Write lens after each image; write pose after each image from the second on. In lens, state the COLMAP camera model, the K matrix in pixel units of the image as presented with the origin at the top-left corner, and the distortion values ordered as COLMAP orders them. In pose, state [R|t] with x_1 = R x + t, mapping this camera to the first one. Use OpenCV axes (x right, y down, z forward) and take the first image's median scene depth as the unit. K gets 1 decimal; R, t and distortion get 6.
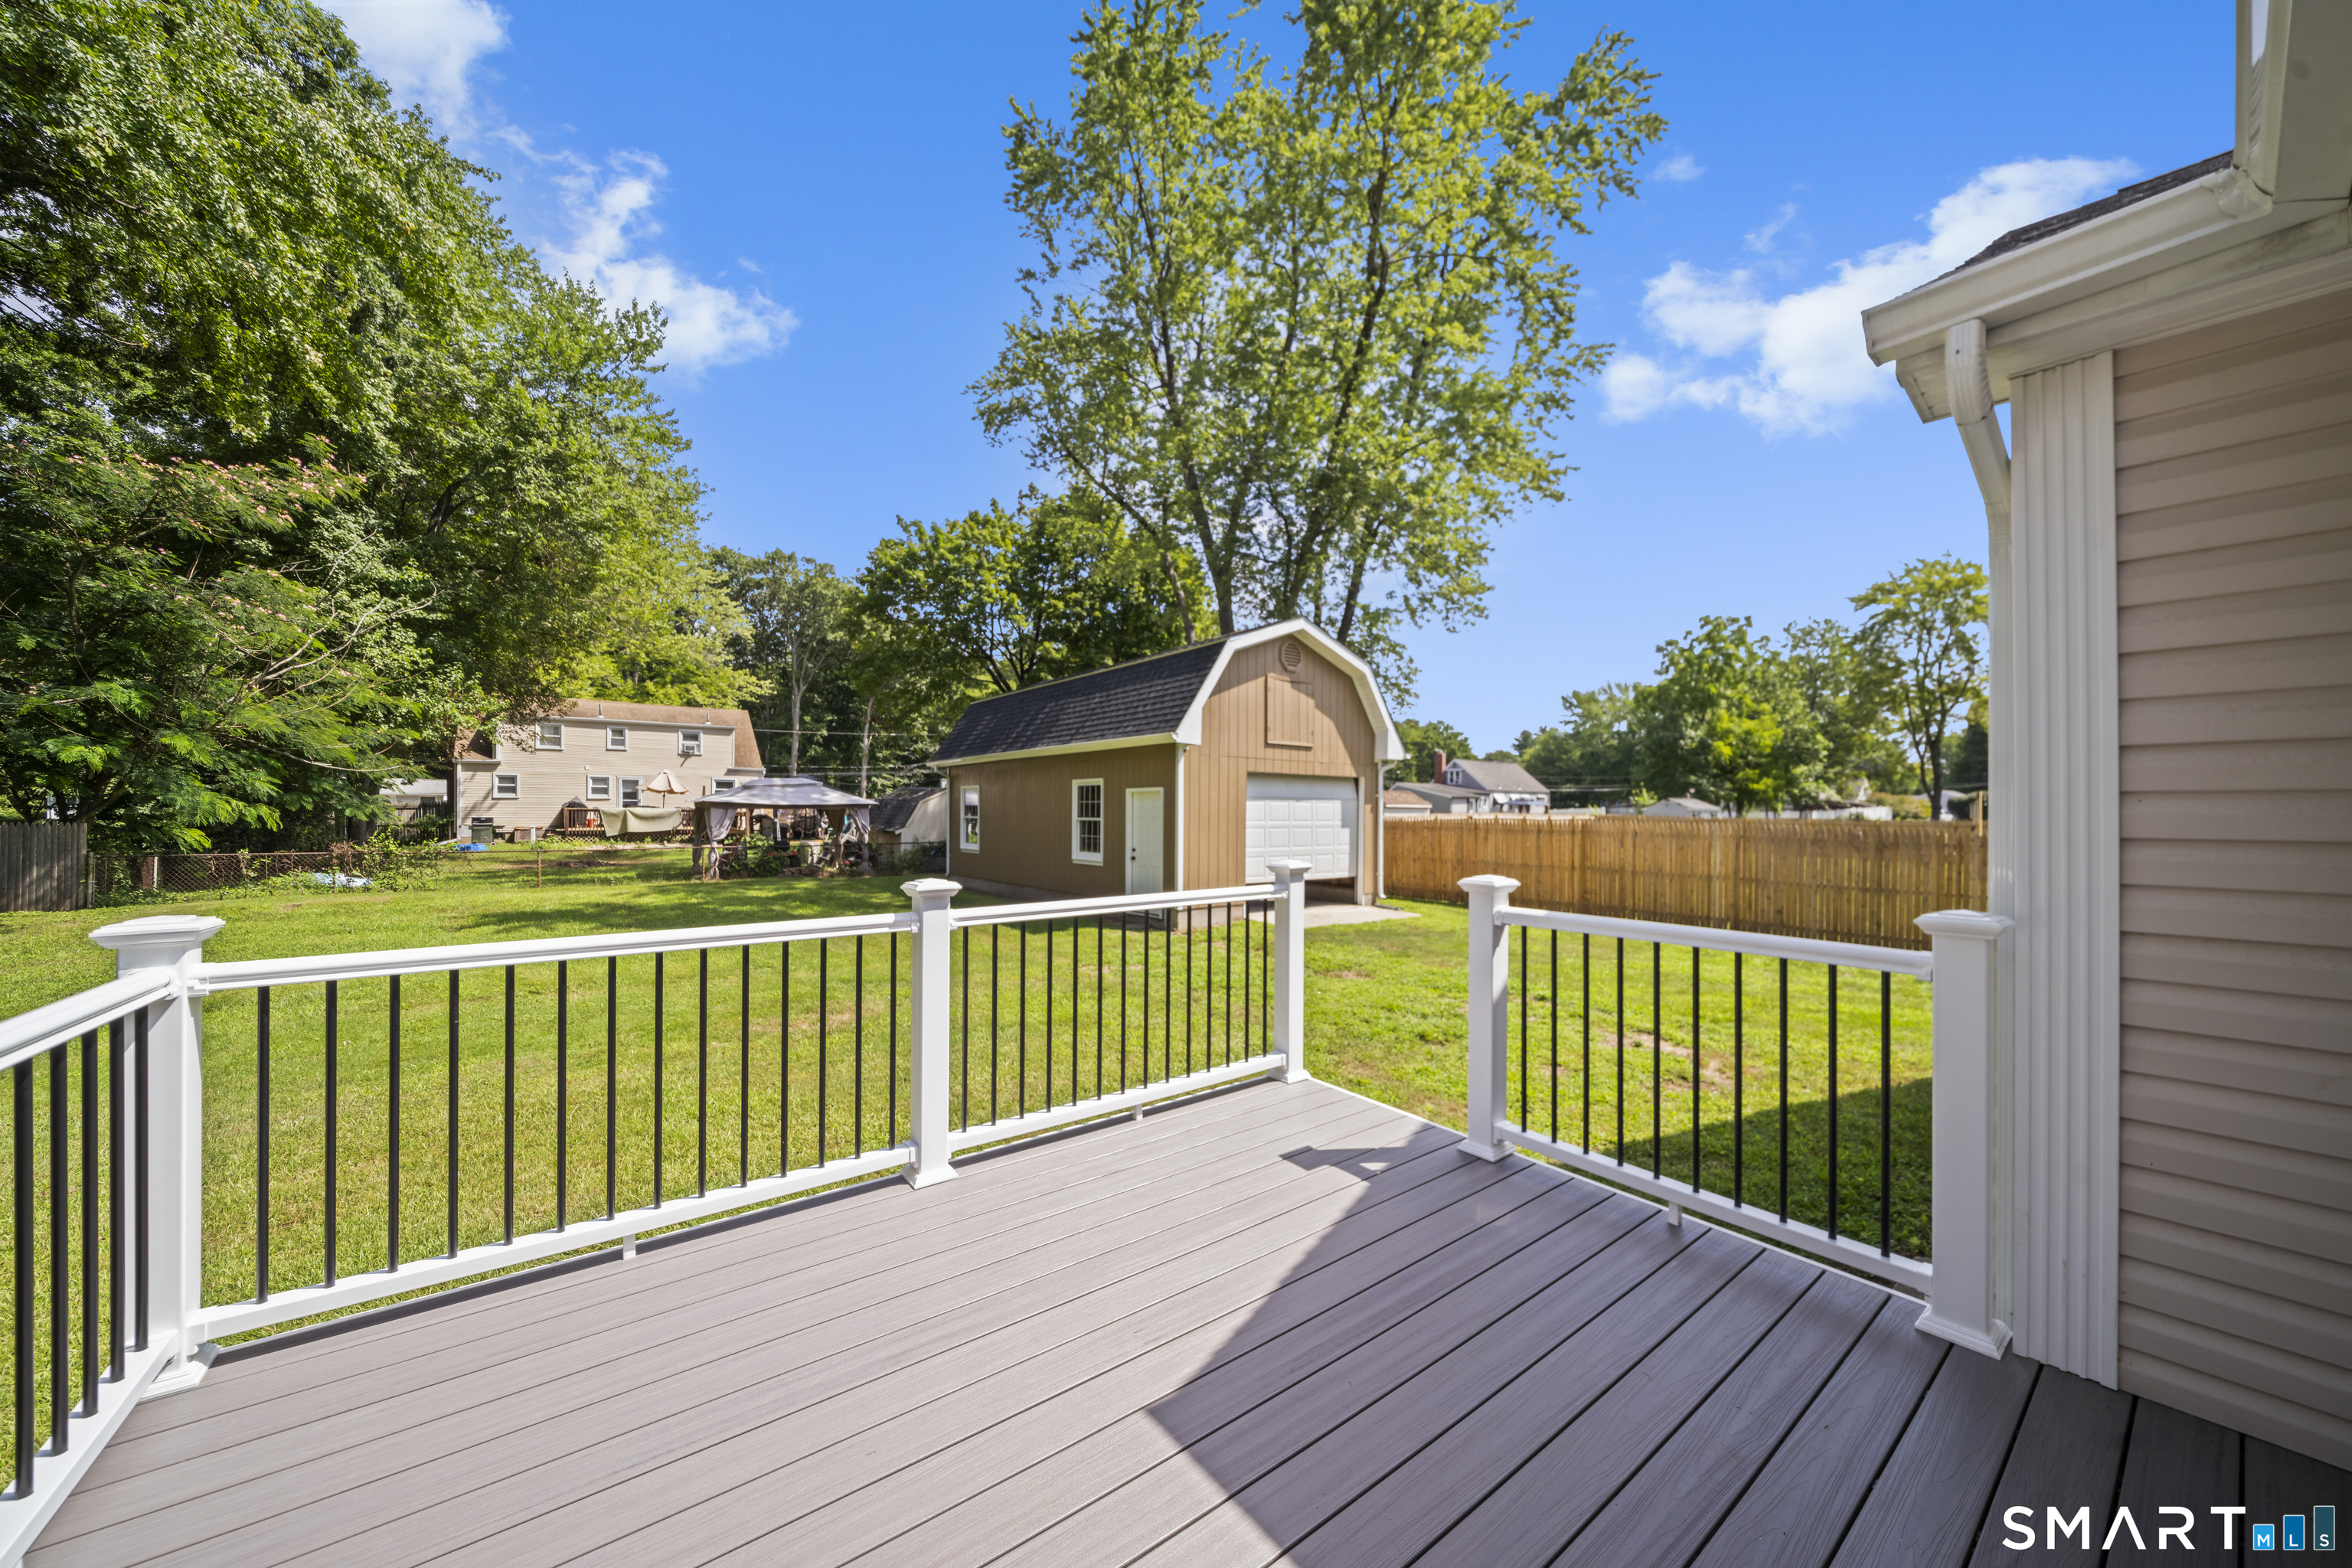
lens RADIAL K [[812.9, 0, 1168.7], [0, 812.9, 808.0], [0, 0, 1]] dist [-0.005060, 0.000394]
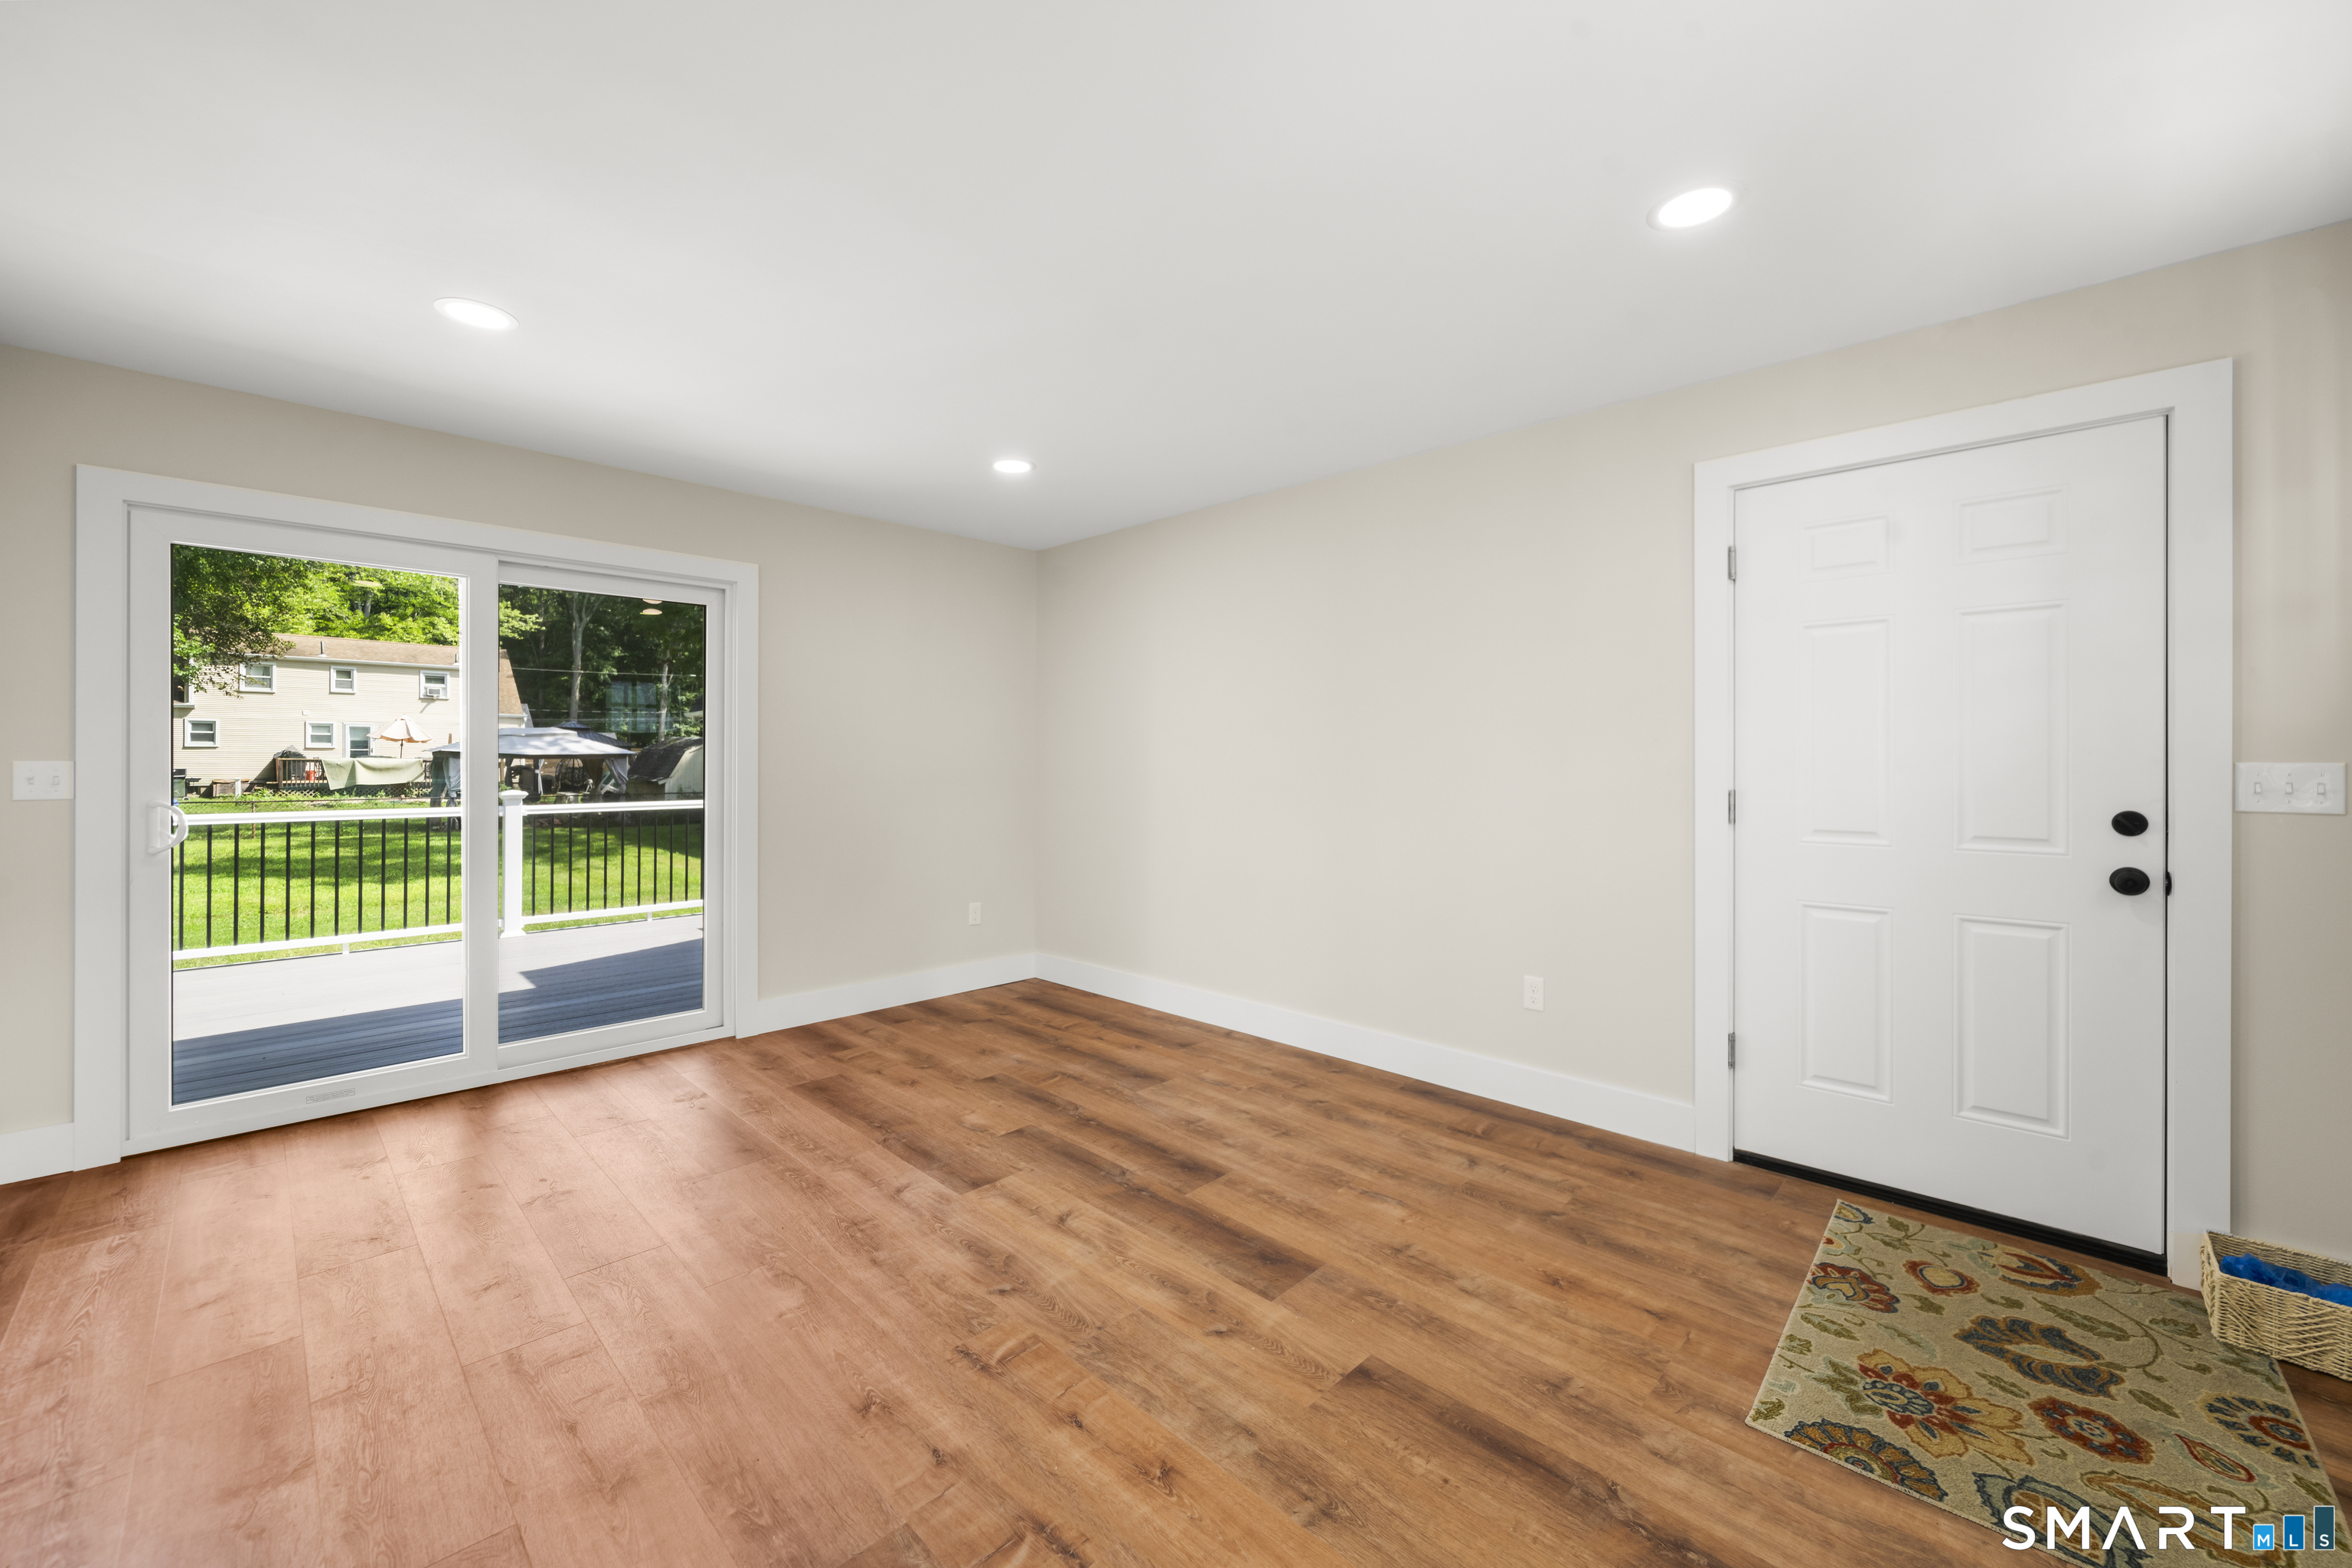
lens RADIAL K [[919.4, 0, 1183.4], [0, 919.4, 762.3], [0, 0, 1]] dist [-0.000486, 0.000094]
pose [[0.989828, -0.000169, 0.142266, 0.093876], [-0.000306, 0.999994, 0.003321, 0.000795], [-0.142266, -0.003331, 0.989823, -0.136815]]
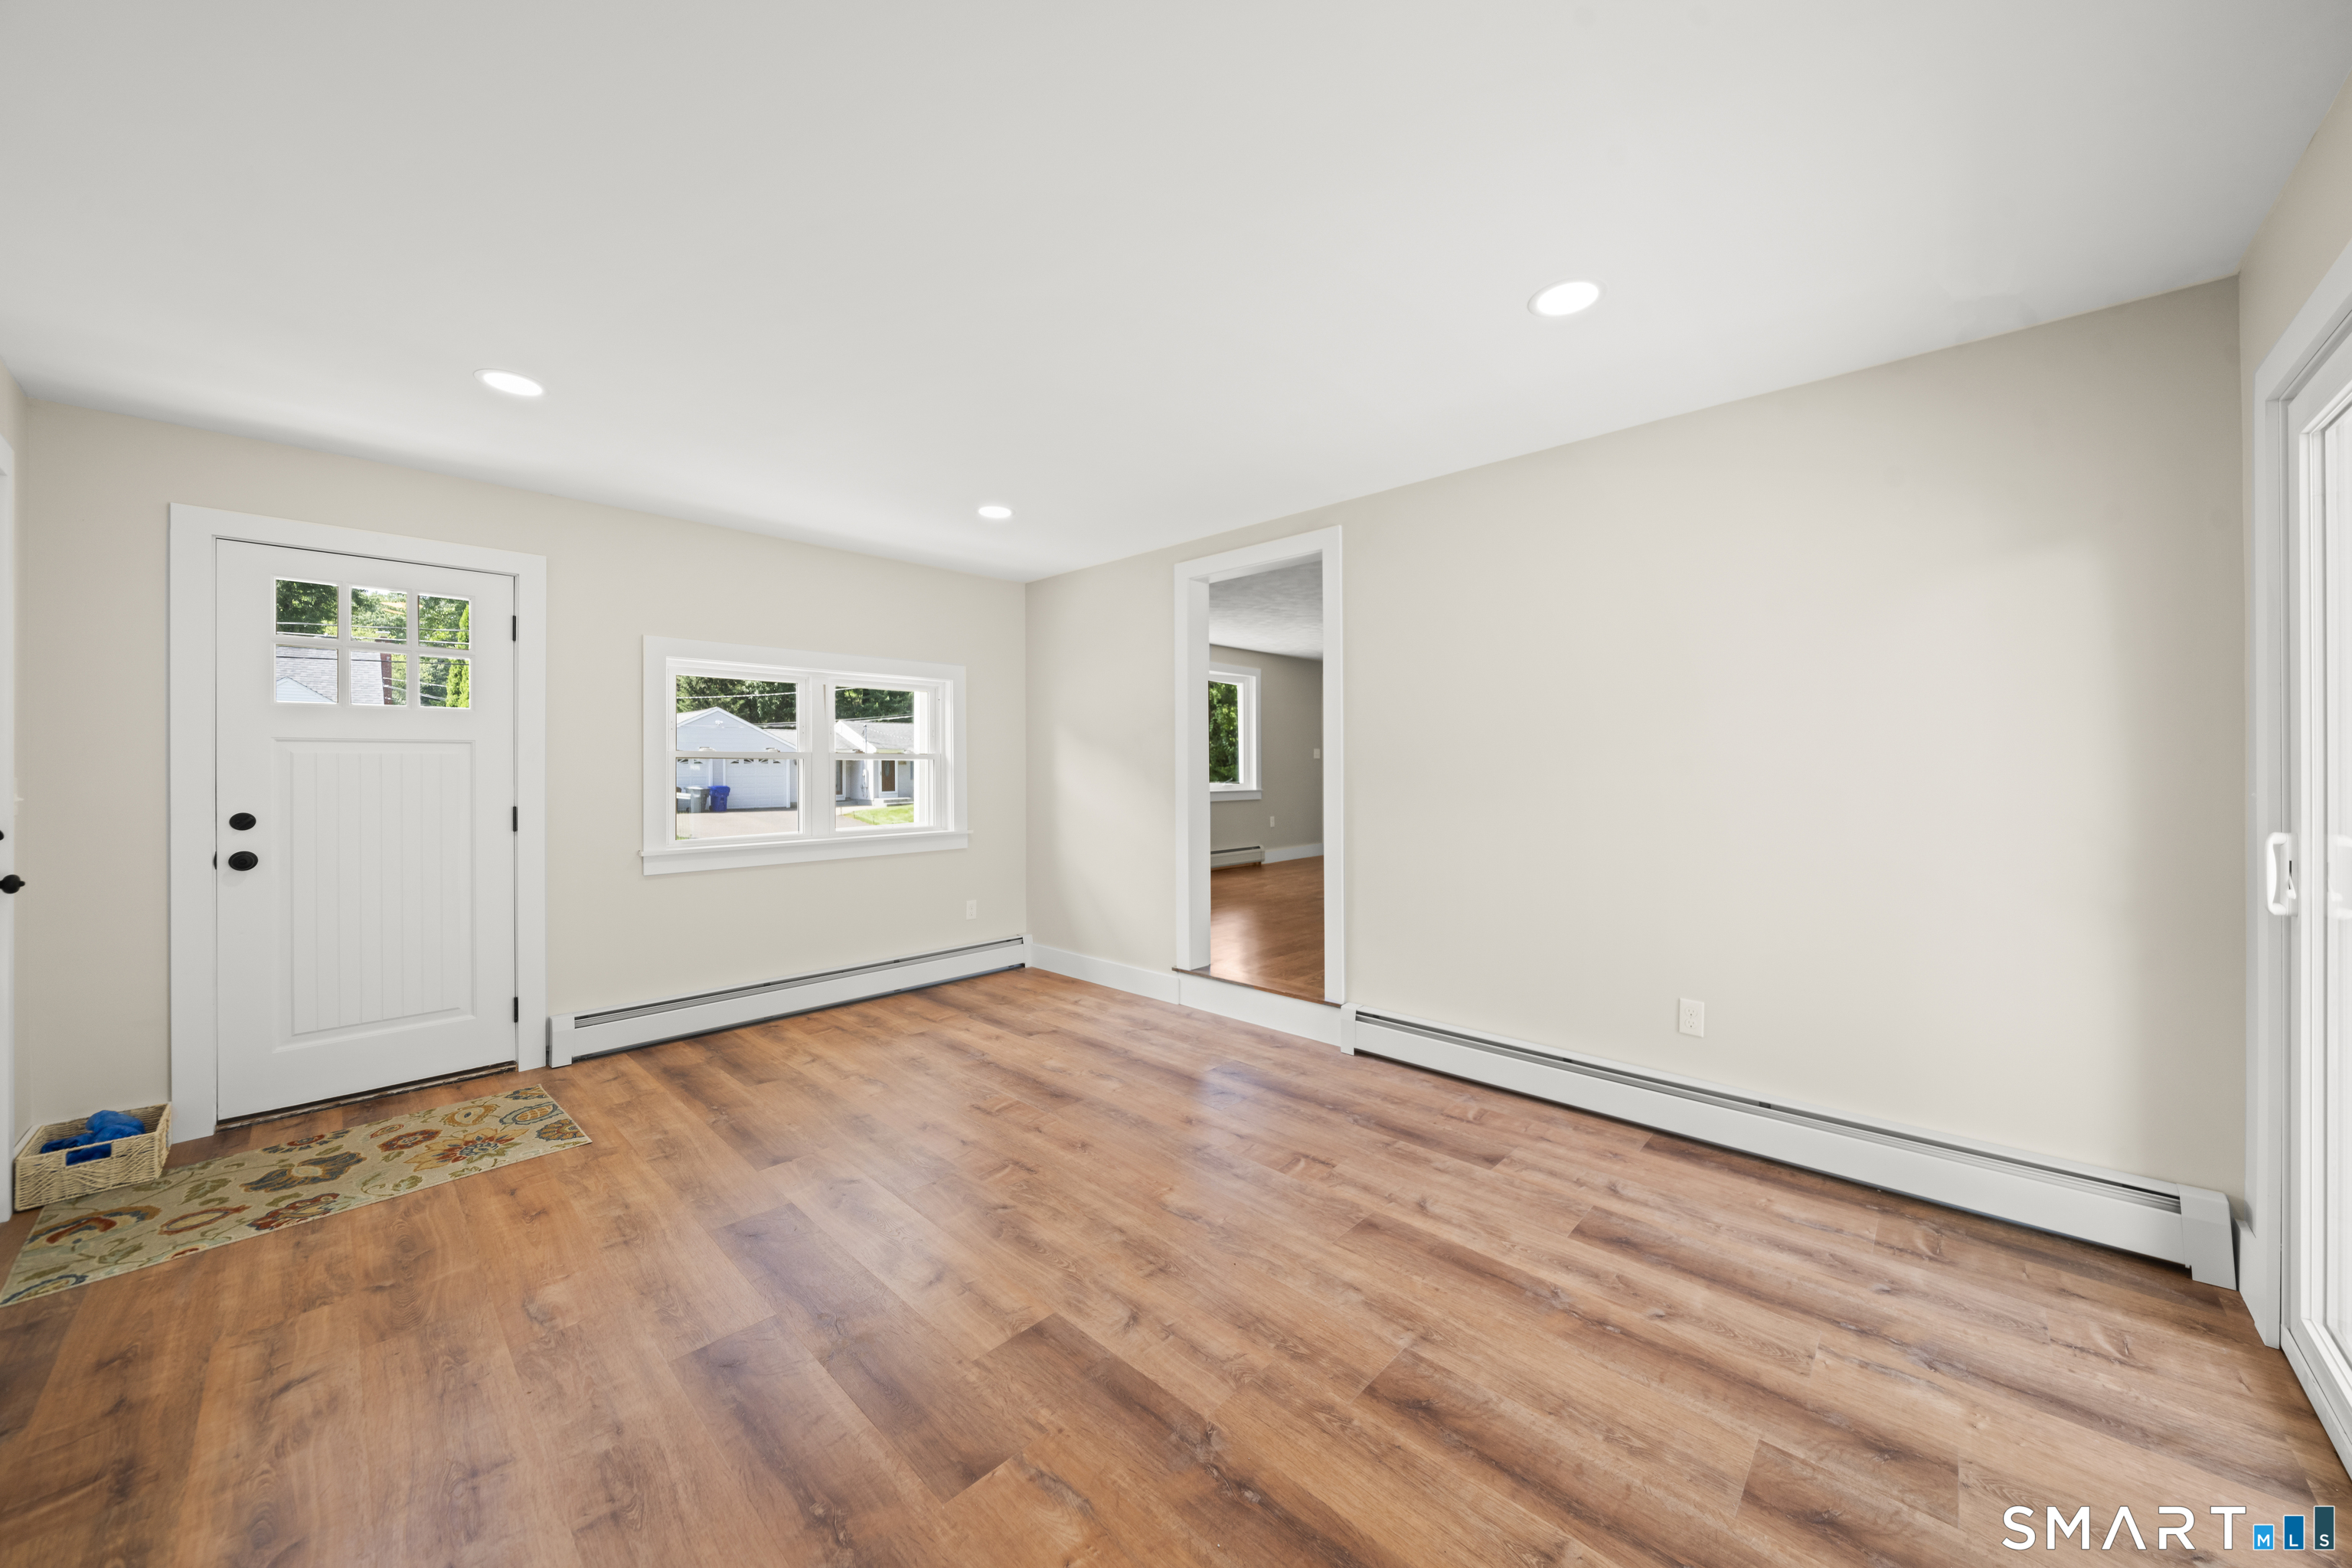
lens RADIAL K [[812.9, 0, 1197.1], [0, 812.9, 771.8], [0, 0, 1]] dist [-0.005060, 0.000394]
pose [[-0.984654, 0.002290, -0.174504, 0.085816], [0.002277, 0.999997, 0.000271, 0.000524], [0.174504, -0.000131, -0.984656, 0.008200]]
